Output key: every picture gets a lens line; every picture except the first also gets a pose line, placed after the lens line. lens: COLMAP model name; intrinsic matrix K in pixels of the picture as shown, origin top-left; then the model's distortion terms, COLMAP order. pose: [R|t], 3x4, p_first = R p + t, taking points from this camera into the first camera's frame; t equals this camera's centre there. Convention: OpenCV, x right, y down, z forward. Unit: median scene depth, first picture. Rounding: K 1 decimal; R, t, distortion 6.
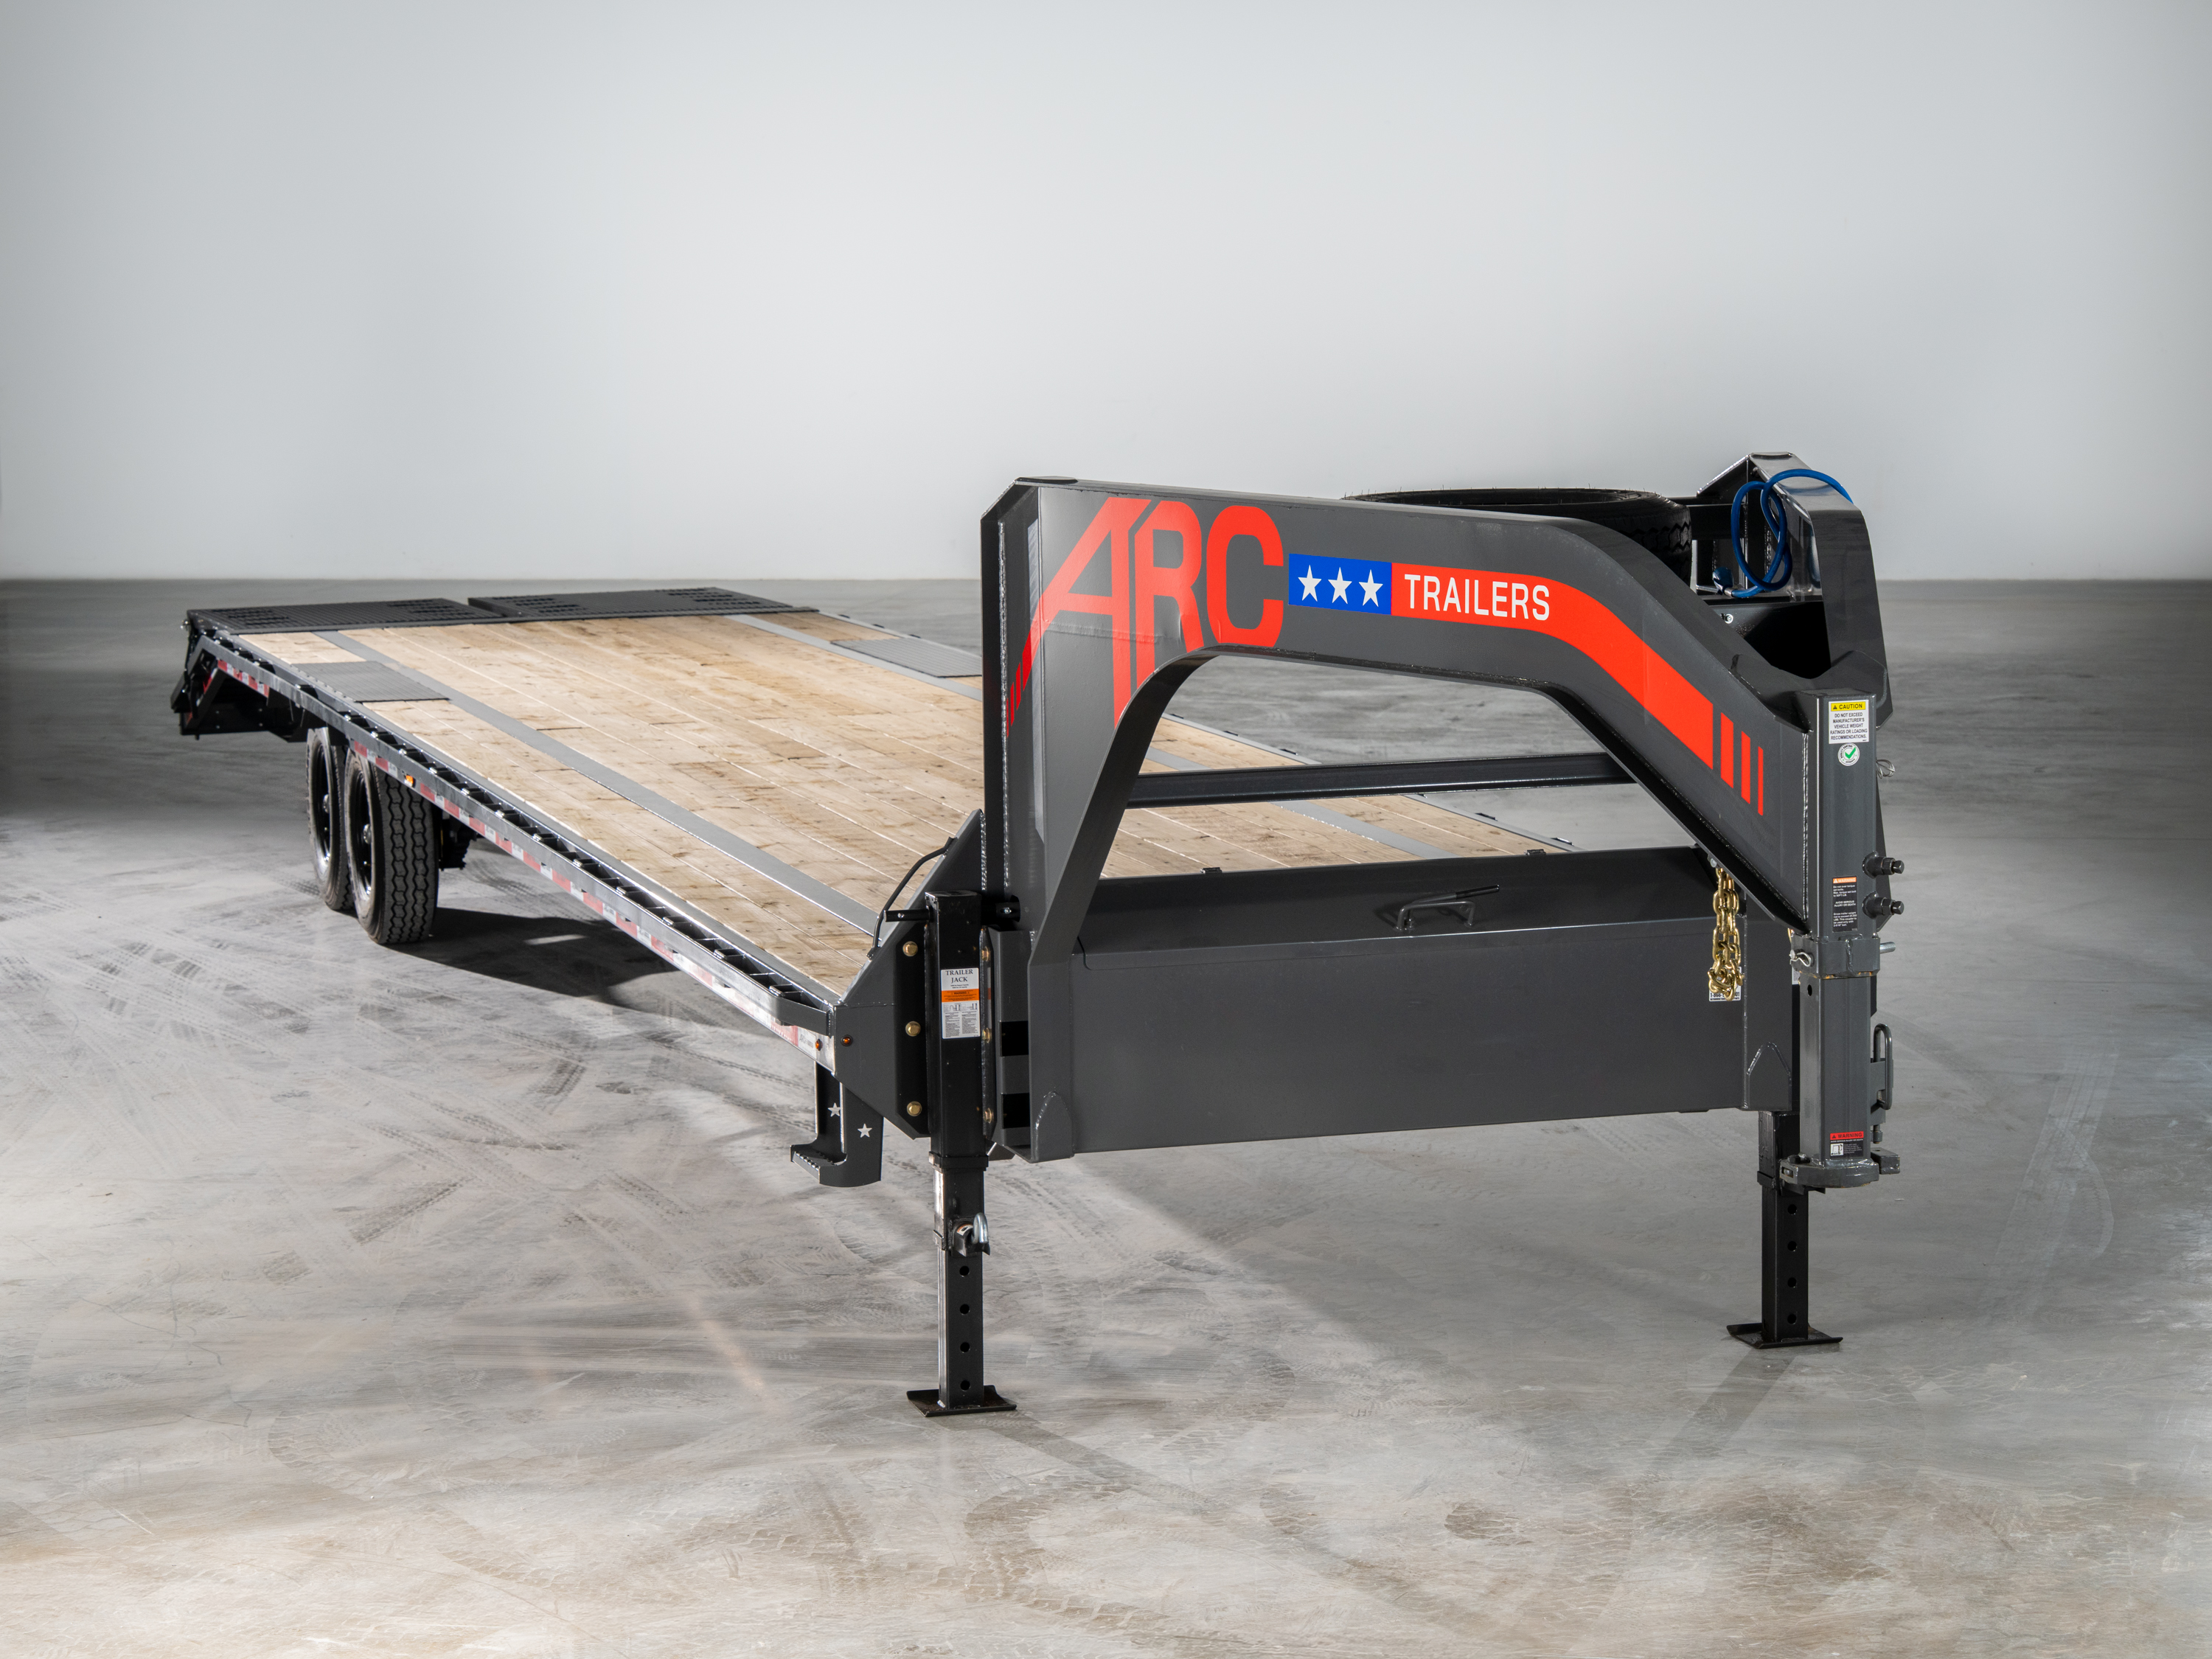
lens RADIAL K [[5230.2, 0, 1106.0], [0, 5230.2, 829.5], [0, 0, 1]] dist [-0.072392, 0.006829]
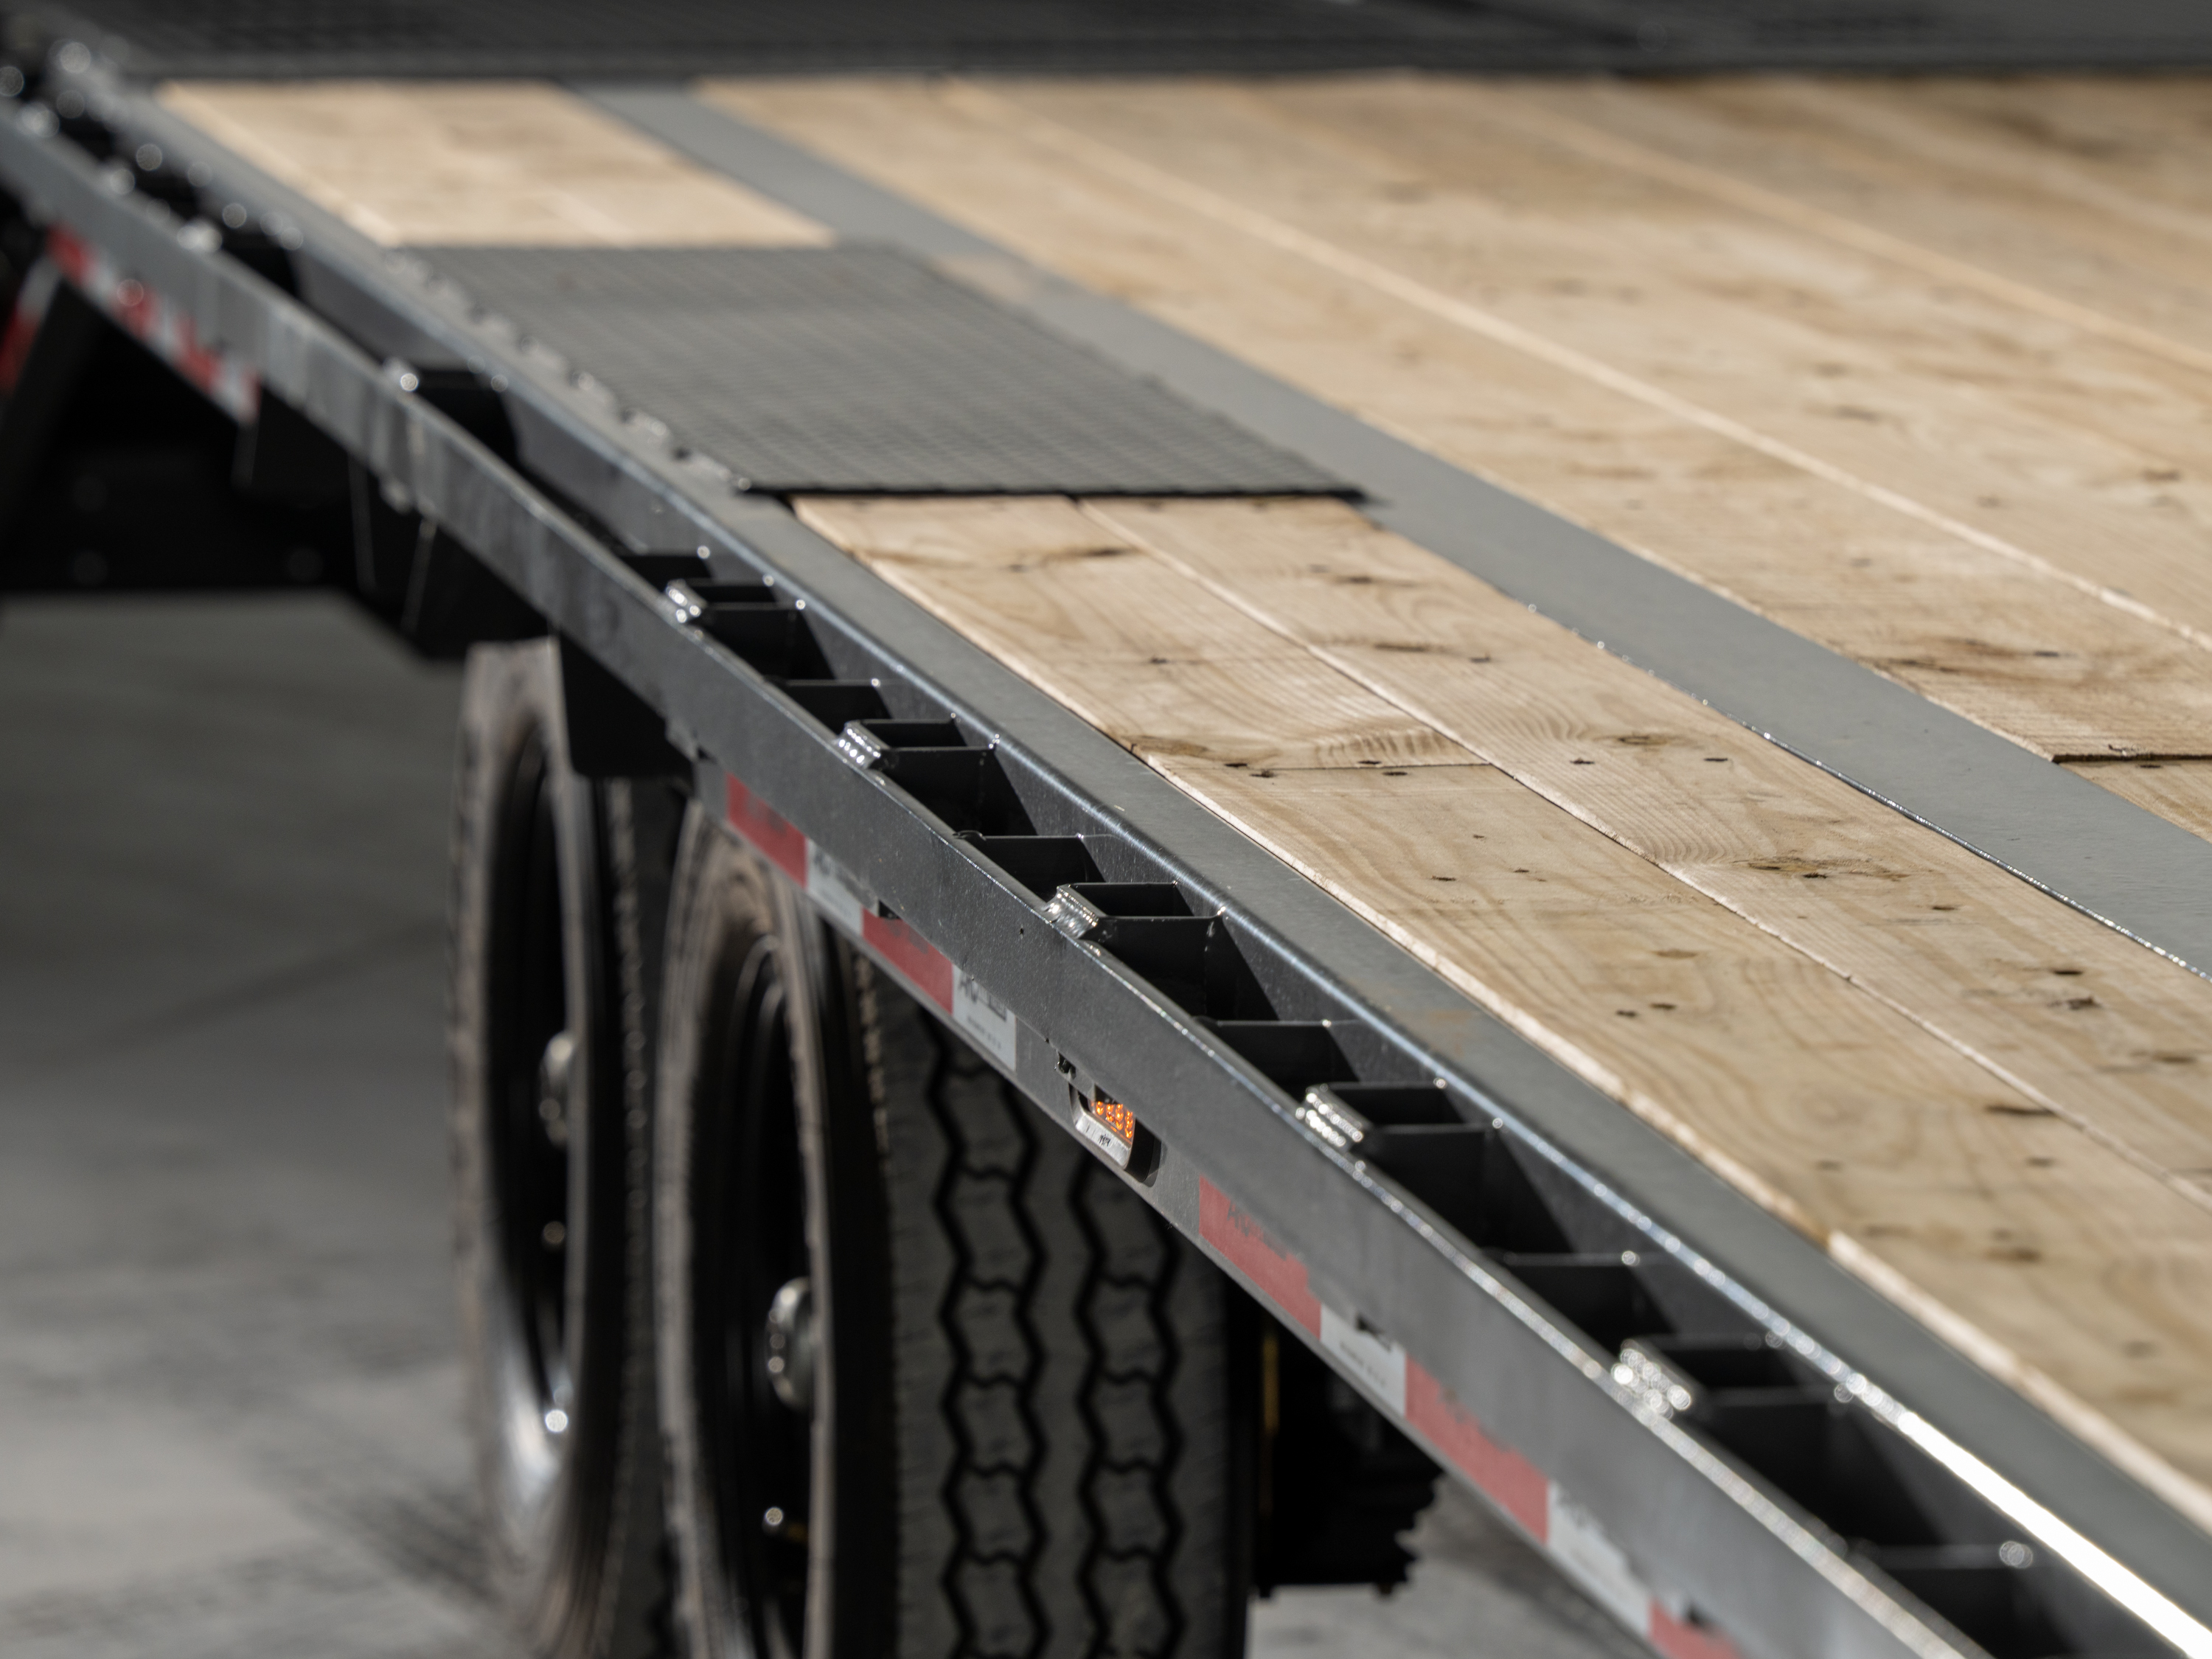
lens RADIAL K [[11238.6, 0, 1106.0], [0, 11238.6, 829.5], [0, 0, 1]] dist [-0.296514, -0.681772]
pose [[0.992261, 0.041405, -0.117063, -0.092004], [-0.040397, 0.999123, 0.010978, -0.018068], [0.117415, -0.006164, 0.993064, 0.657224]]
